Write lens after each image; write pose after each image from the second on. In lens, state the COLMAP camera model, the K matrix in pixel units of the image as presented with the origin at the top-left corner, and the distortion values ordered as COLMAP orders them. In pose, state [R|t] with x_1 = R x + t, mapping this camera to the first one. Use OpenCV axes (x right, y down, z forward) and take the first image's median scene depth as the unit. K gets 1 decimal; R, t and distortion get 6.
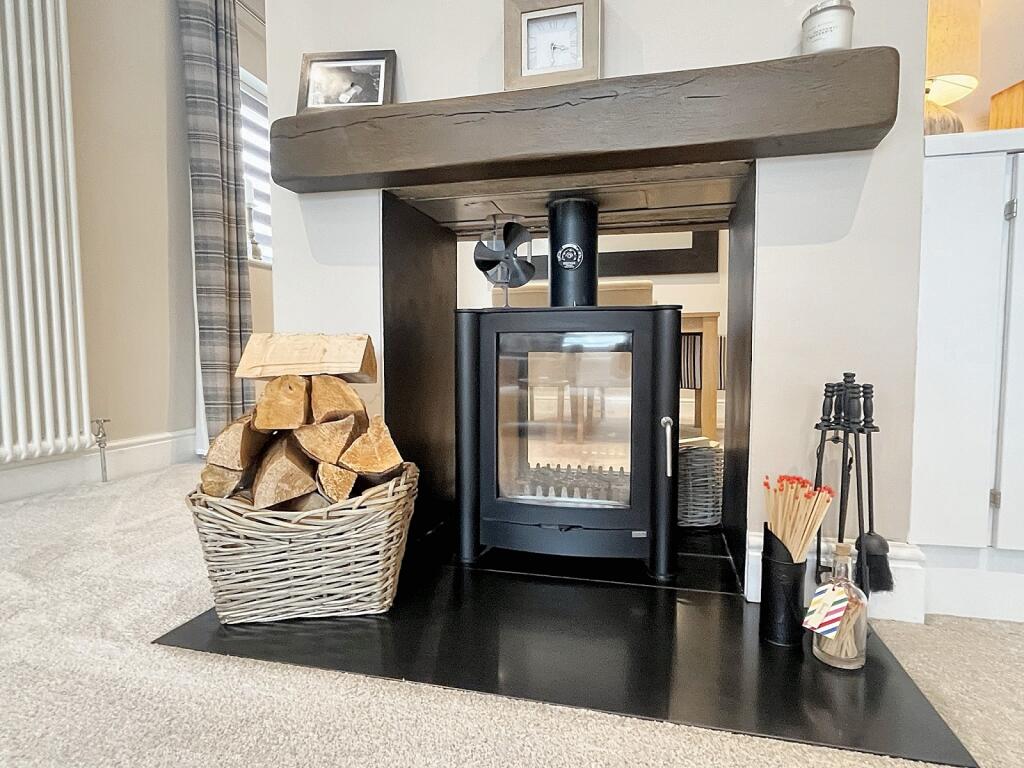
lens RADIAL K [[576.8, 0, 512.6], [0, 576.8, 390.8], [0, 0, 1]] dist [-0.001601, -0.000005]
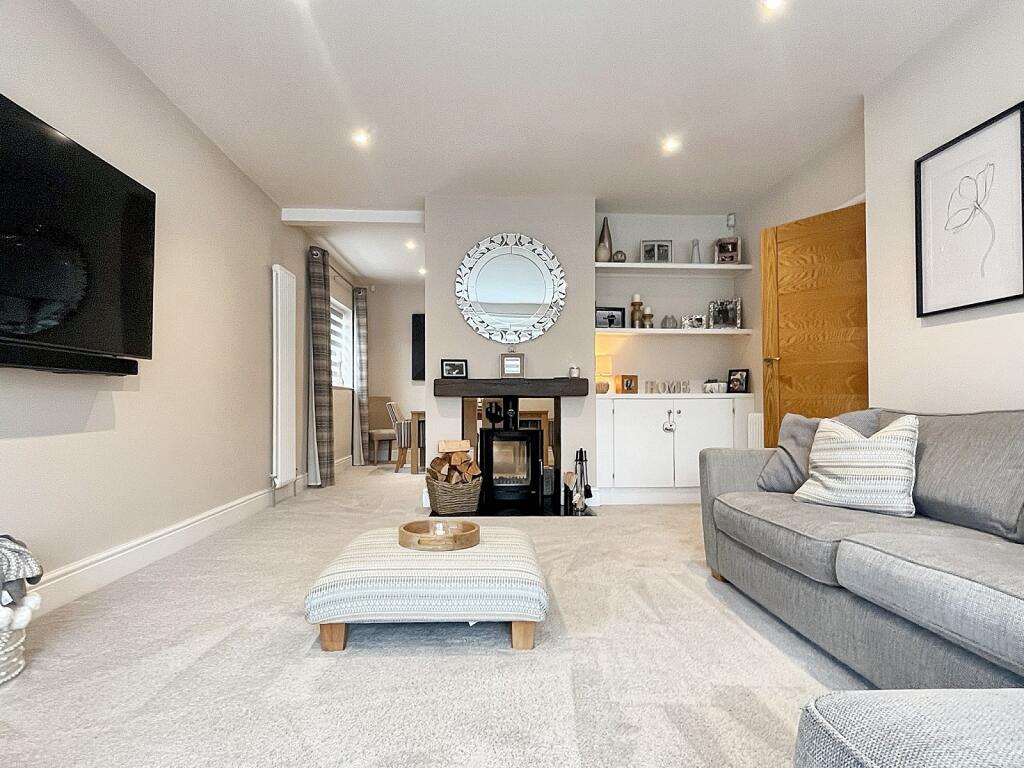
lens RADIAL K [[576.8, 0, 509.3], [0, 576.8, 386.8], [0, 0, 1]] dist [-0.001601, -0.000005]
pose [[0.957623, 0.010642, 0.287827, -1.191093], [0.016524, 0.995641, -0.091790, -0.100688], [-0.287549, 0.092656, 0.953273, -3.019293]]
